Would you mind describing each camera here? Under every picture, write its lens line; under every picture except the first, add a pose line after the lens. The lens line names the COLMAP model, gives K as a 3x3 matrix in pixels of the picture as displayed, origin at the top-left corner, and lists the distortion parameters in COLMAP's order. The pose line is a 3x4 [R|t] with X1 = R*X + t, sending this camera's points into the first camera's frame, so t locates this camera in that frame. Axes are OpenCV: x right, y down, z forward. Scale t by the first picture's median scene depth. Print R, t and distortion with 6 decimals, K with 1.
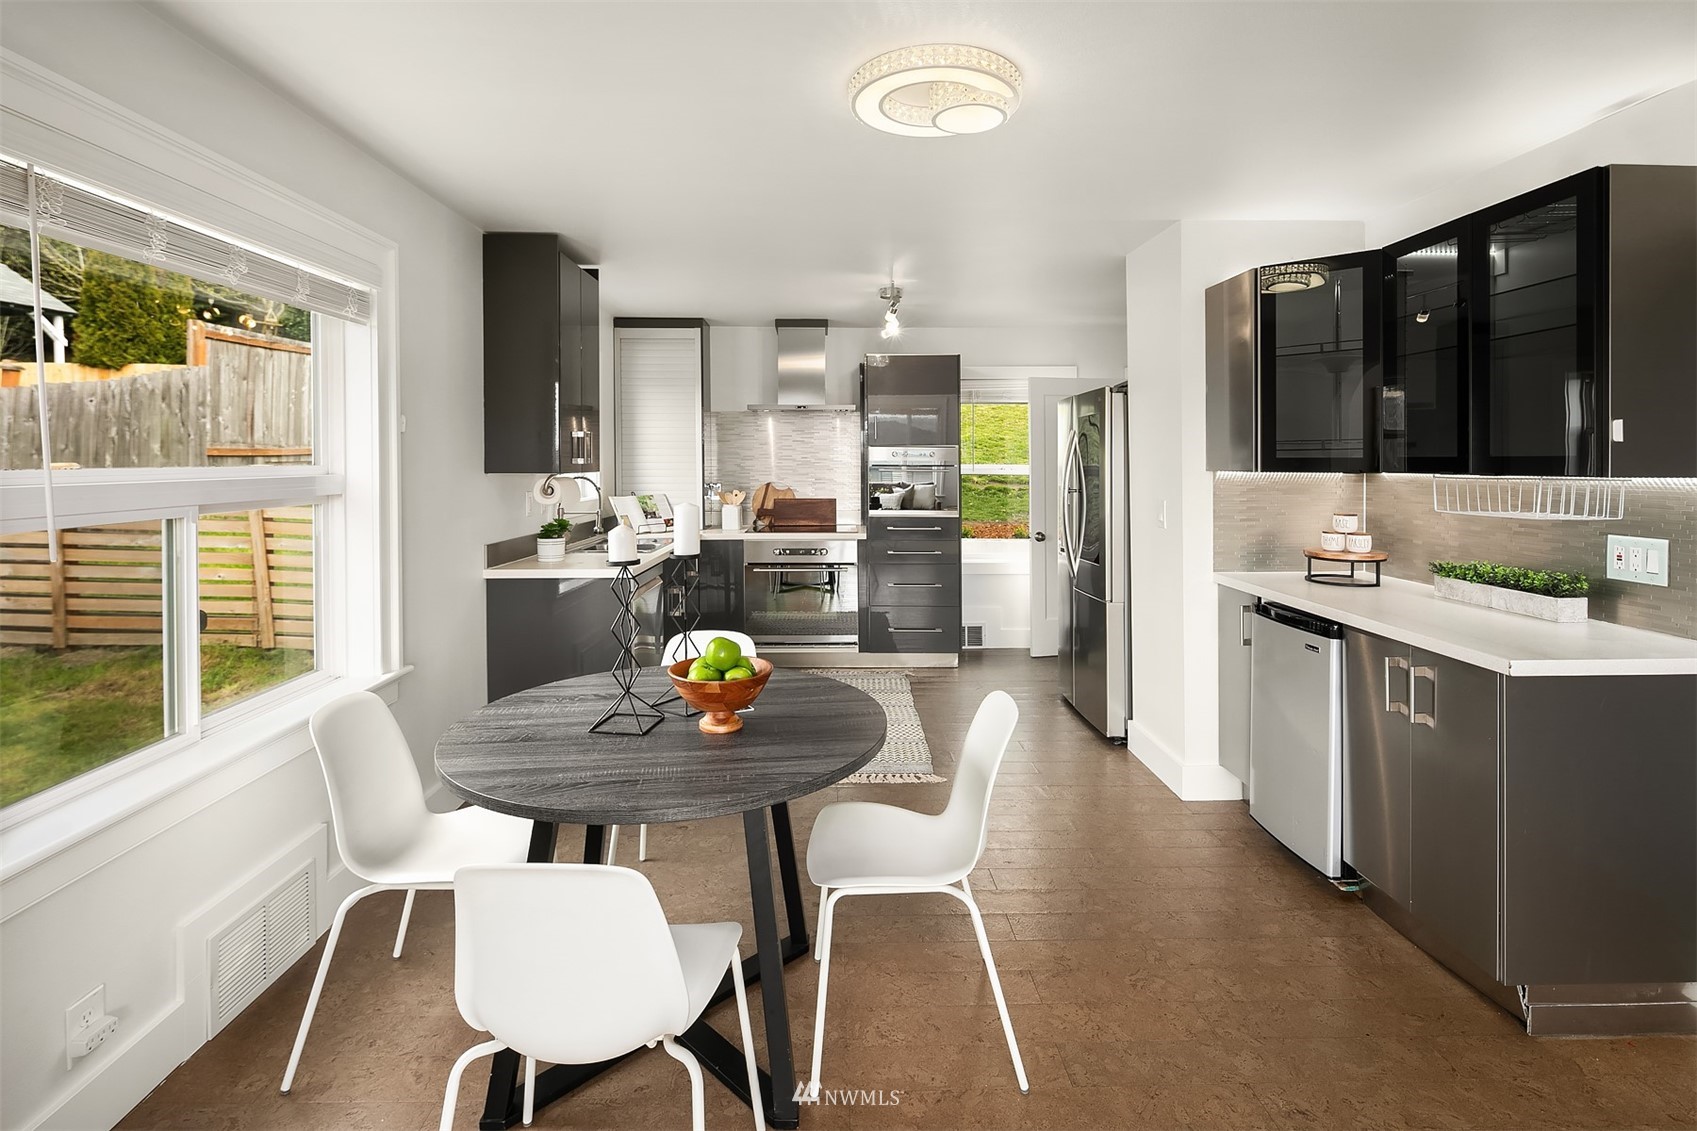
lens RADIAL K [[814.7, 0, 850.9], [0, 814.7, 472.3], [0, 0, 1]] dist [0.003714, 0.000534]
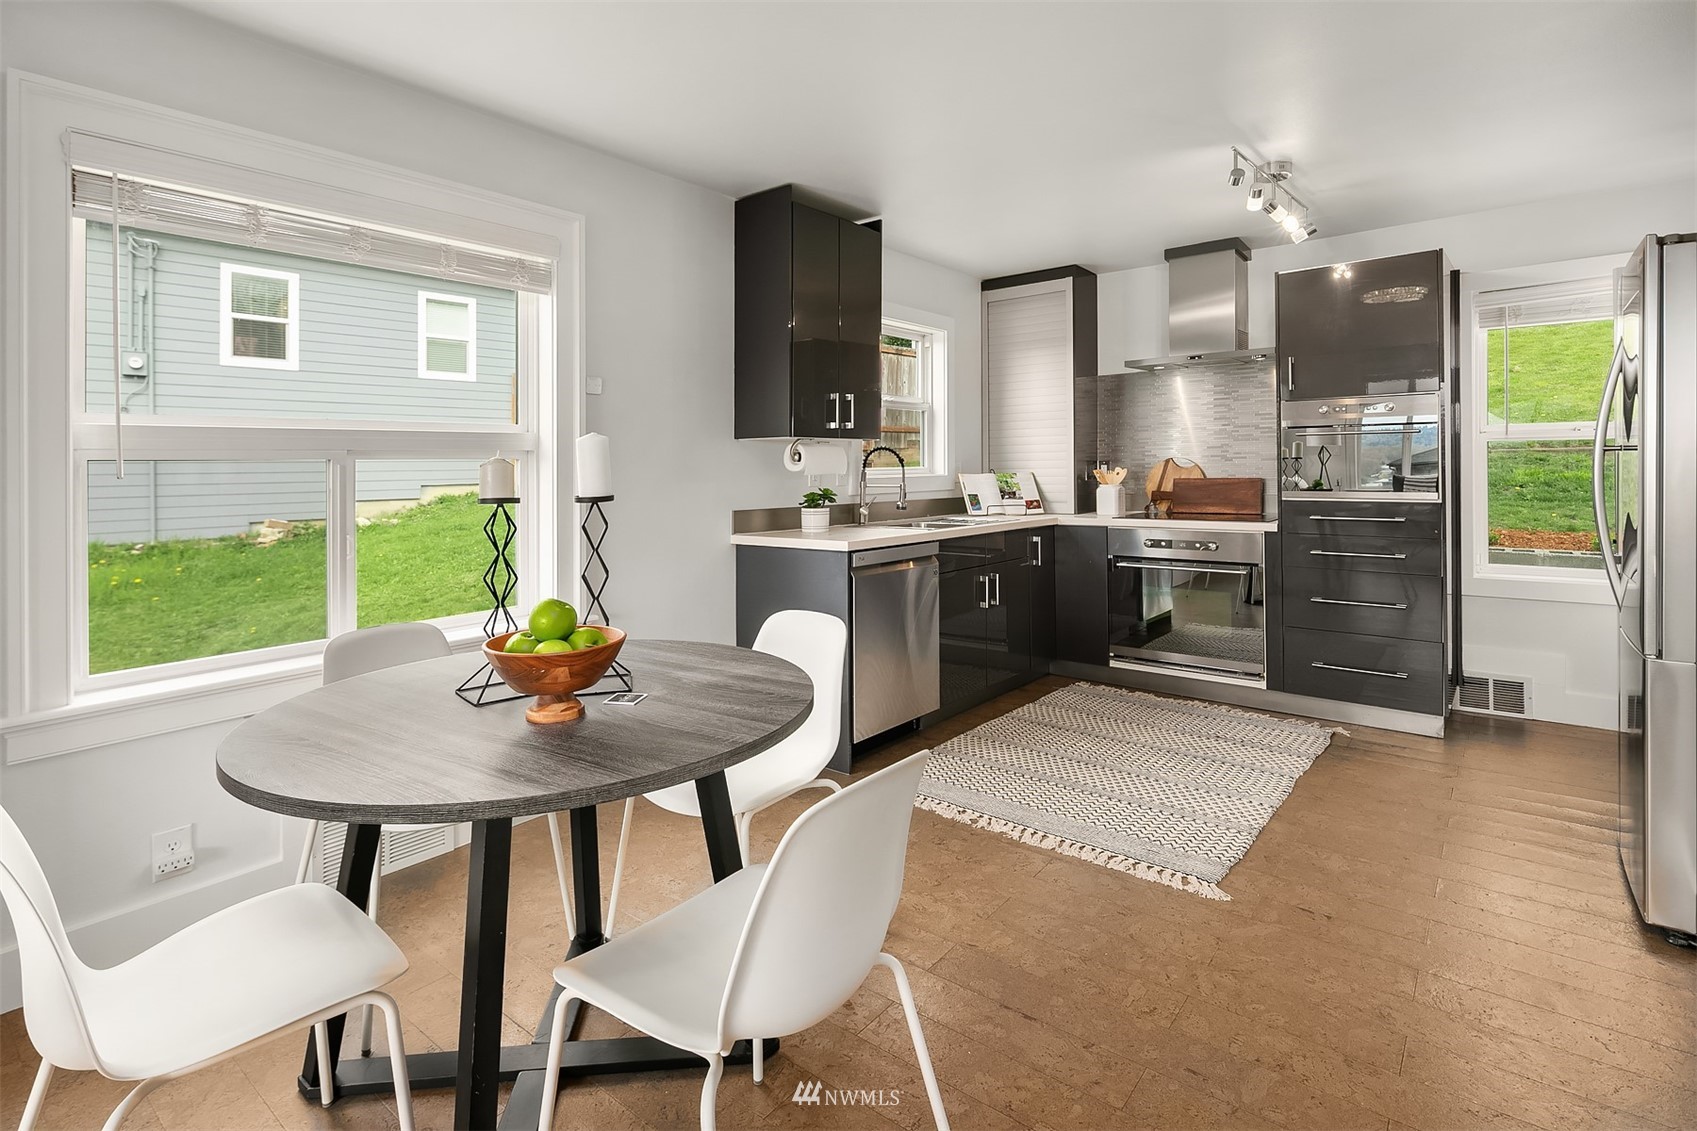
lens RADIAL K [[814.7, 0, 850.9], [0, 814.7, 472.3], [0, 0, 1]] dist [0.003714, 0.000534]
pose [[0.757538, -0.011472, -0.652690, 0.202479], [0.008561, 0.999934, -0.007639, 0.033063], [0.652735, 0.000199, 0.757587, 0.217442]]
